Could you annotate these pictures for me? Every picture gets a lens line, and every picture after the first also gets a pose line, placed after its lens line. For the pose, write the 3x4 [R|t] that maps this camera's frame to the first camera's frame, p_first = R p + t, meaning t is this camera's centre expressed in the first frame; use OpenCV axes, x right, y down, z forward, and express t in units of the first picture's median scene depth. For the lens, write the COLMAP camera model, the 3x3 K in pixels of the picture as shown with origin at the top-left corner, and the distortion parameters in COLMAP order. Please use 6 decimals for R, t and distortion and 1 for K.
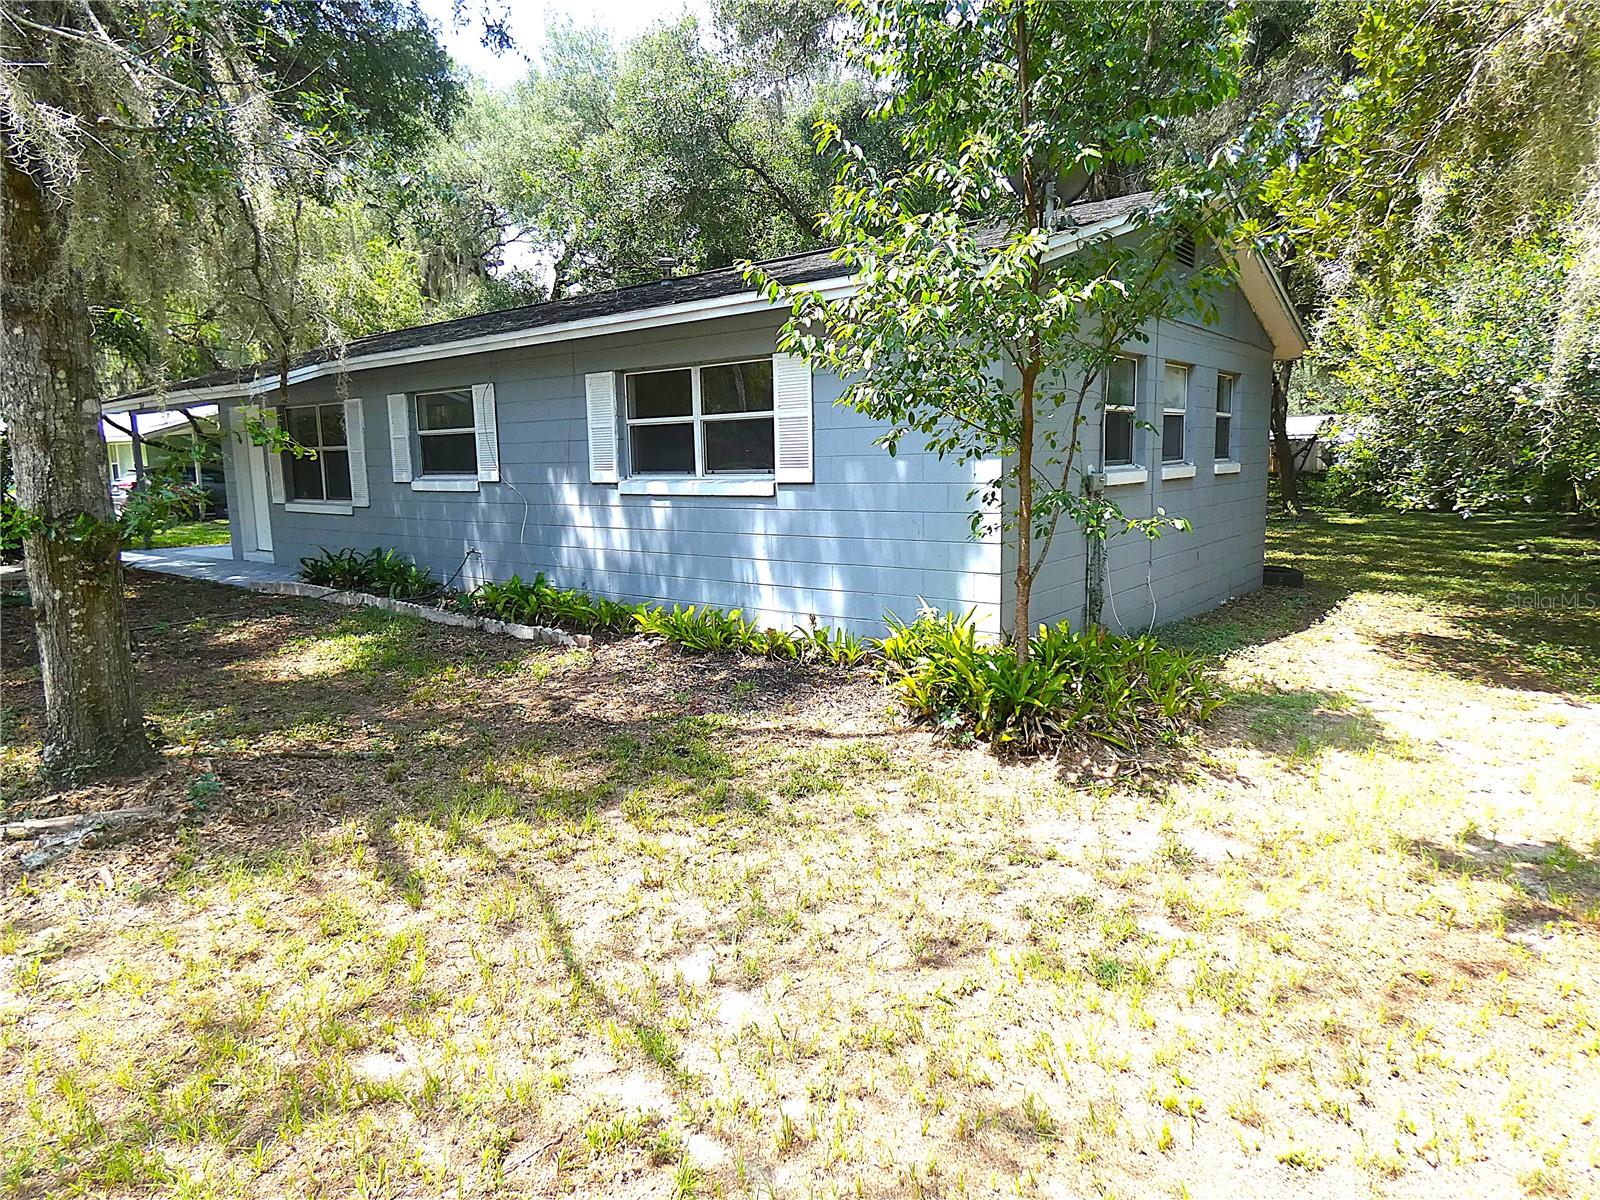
lens RADIAL K [[961.4, 0, 800.0], [0, 961.4, 600.0], [0, 0, 1]] dist [0.001935, -0.000960]
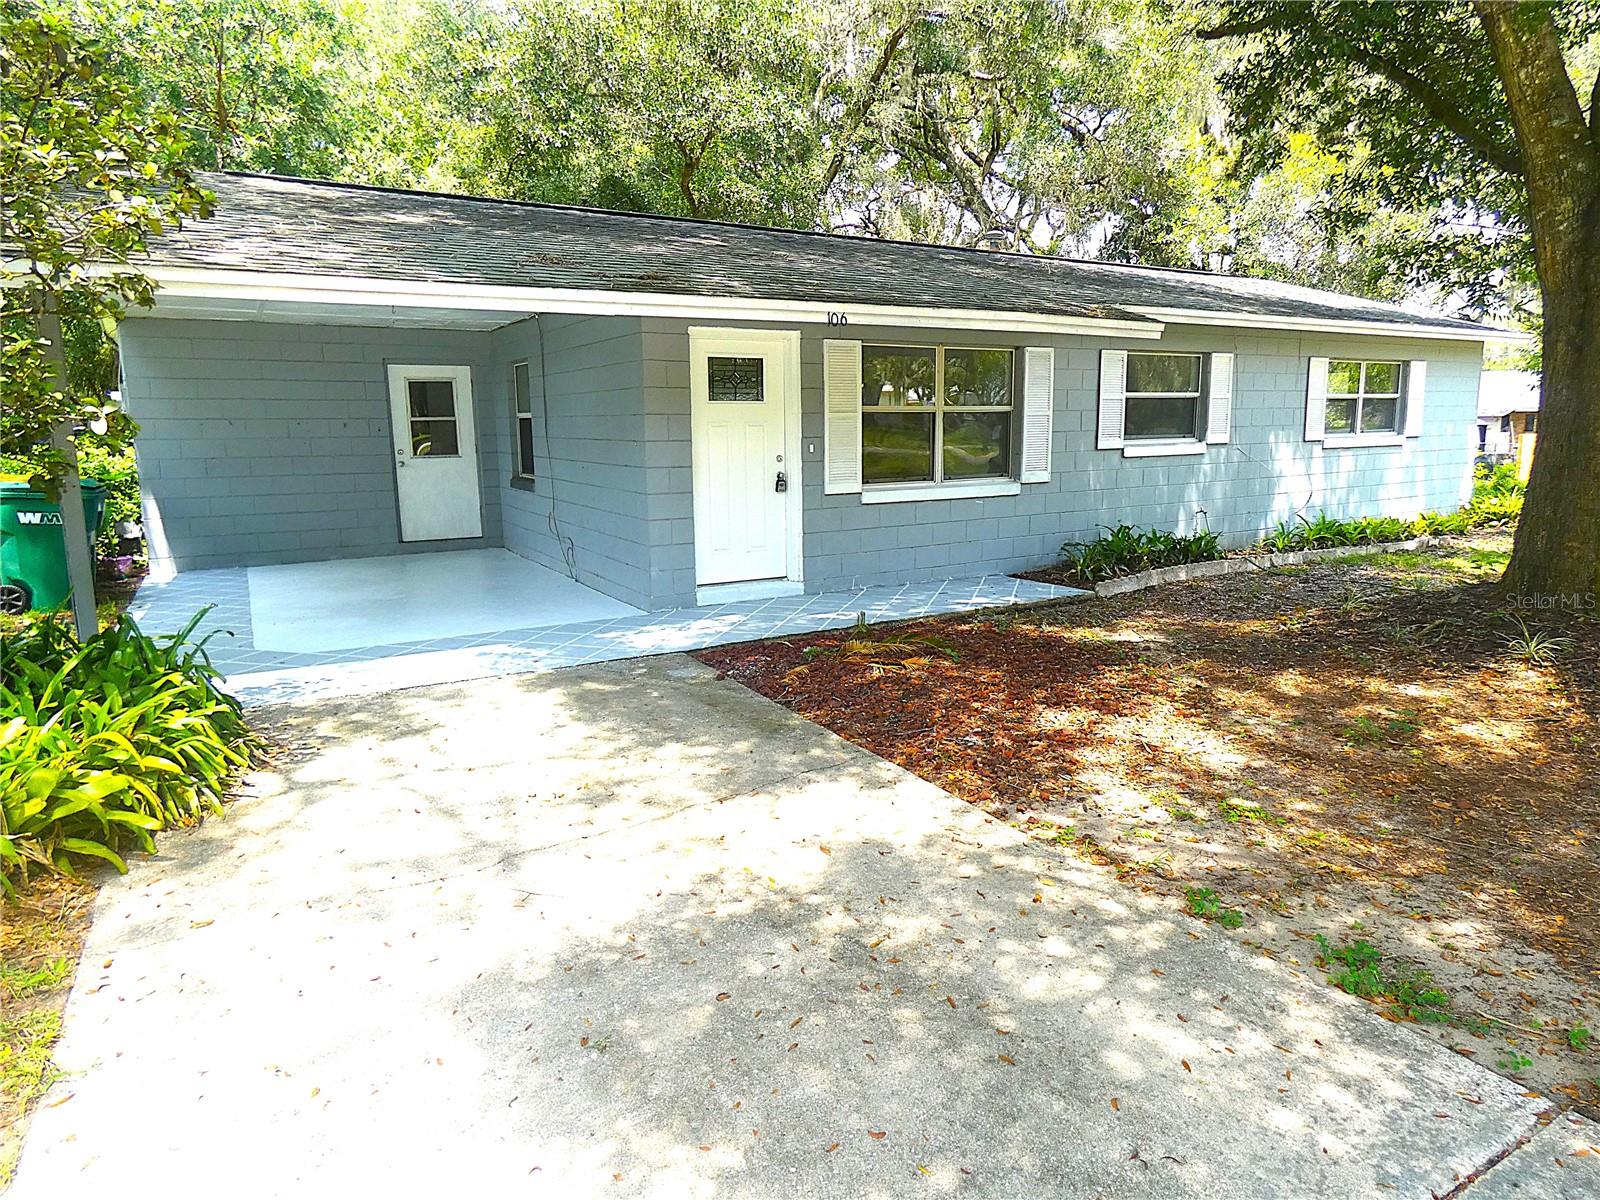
lens RADIAL K [[961.4, 0, 800.0], [0, 961.4, 600.0], [0, 0, 1]] dist [0.001935, -0.000960]
pose [[0.327927, -0.153182, 0.932201, -1.508838], [0.153962, 0.982239, 0.107244, -0.140301], [-0.932073, 0.108355, 0.345687, 1.095184]]
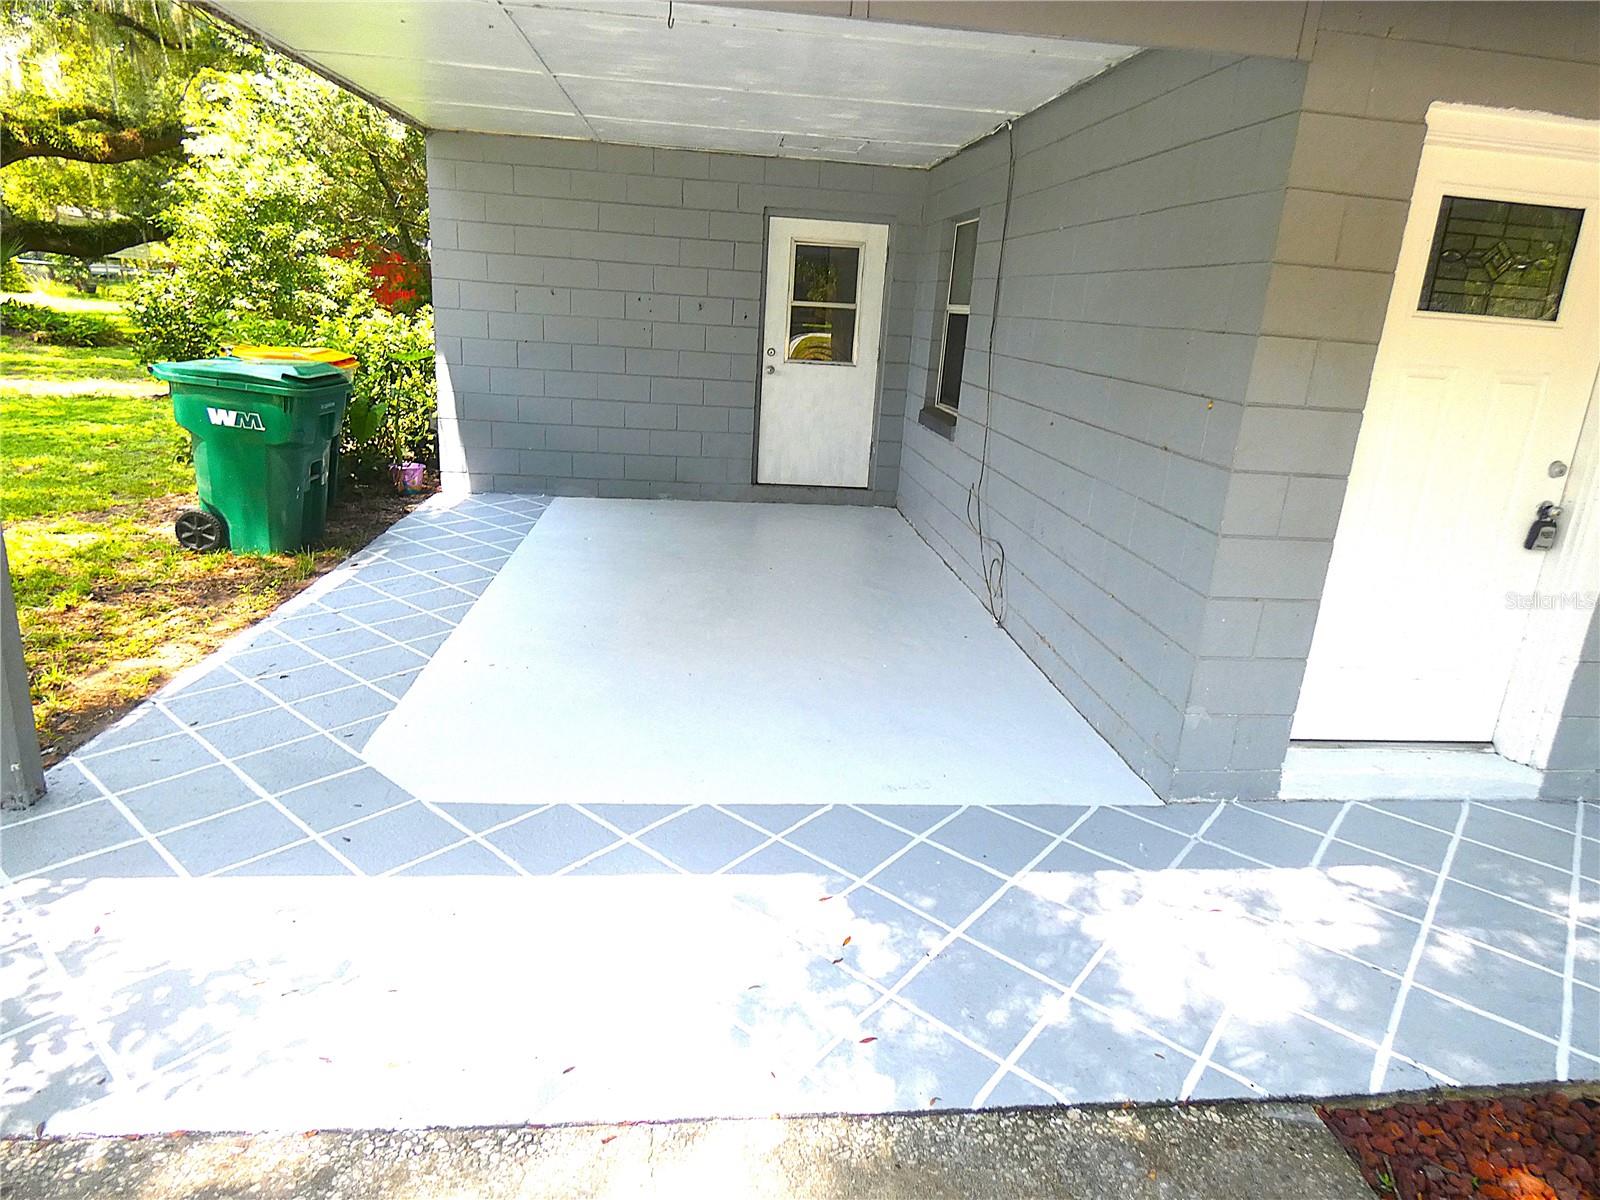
lens RADIAL K [[961.4, 0, 800.0], [0, 961.4, 600.0], [0, 0, 1]] dist [0.001935, -0.000960]
pose [[0.685510, -0.152716, 0.711866, -1.159768], [0.040503, 0.984239, 0.172144, -0.195837], [-0.726935, -0.089173, 0.680892, 1.337353]]
